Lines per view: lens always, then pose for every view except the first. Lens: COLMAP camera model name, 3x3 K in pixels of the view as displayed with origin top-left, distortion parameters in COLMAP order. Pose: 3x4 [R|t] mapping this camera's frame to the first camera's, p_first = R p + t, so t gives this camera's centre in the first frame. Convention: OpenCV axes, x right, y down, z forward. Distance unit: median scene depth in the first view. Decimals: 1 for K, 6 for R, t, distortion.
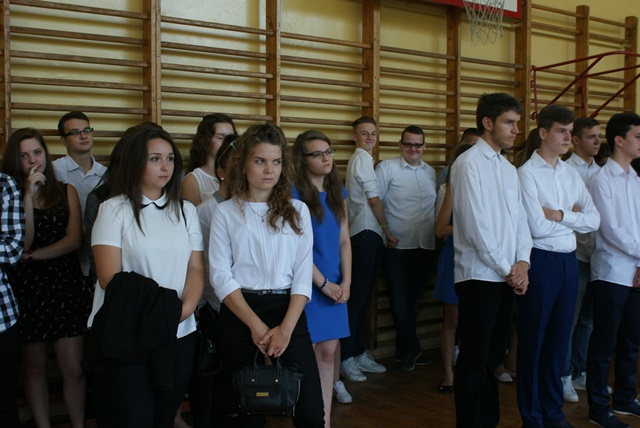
lens RADIAL K [[838.7, 0, 401.0], [0, 838.7, 213.6], [0, 0, 1]] dist [-0.079157, -0.025397]
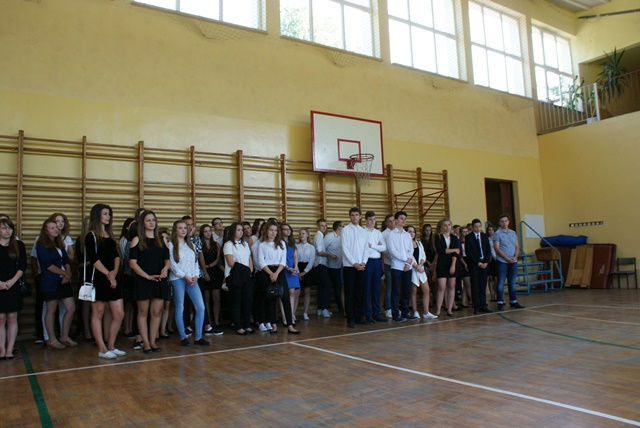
lens RADIAL K [[507.6, 0, 311.5], [0, 507.6, 213.9], [0, 0, 1]] dist [-0.136991, 0.104785]
pose [[0.985389, -0.056004, -0.160850, 0.181681], [0.032545, 0.988905, -0.144939, 0.098613], [0.167182, 0.137586, 0.976279, -0.546164]]
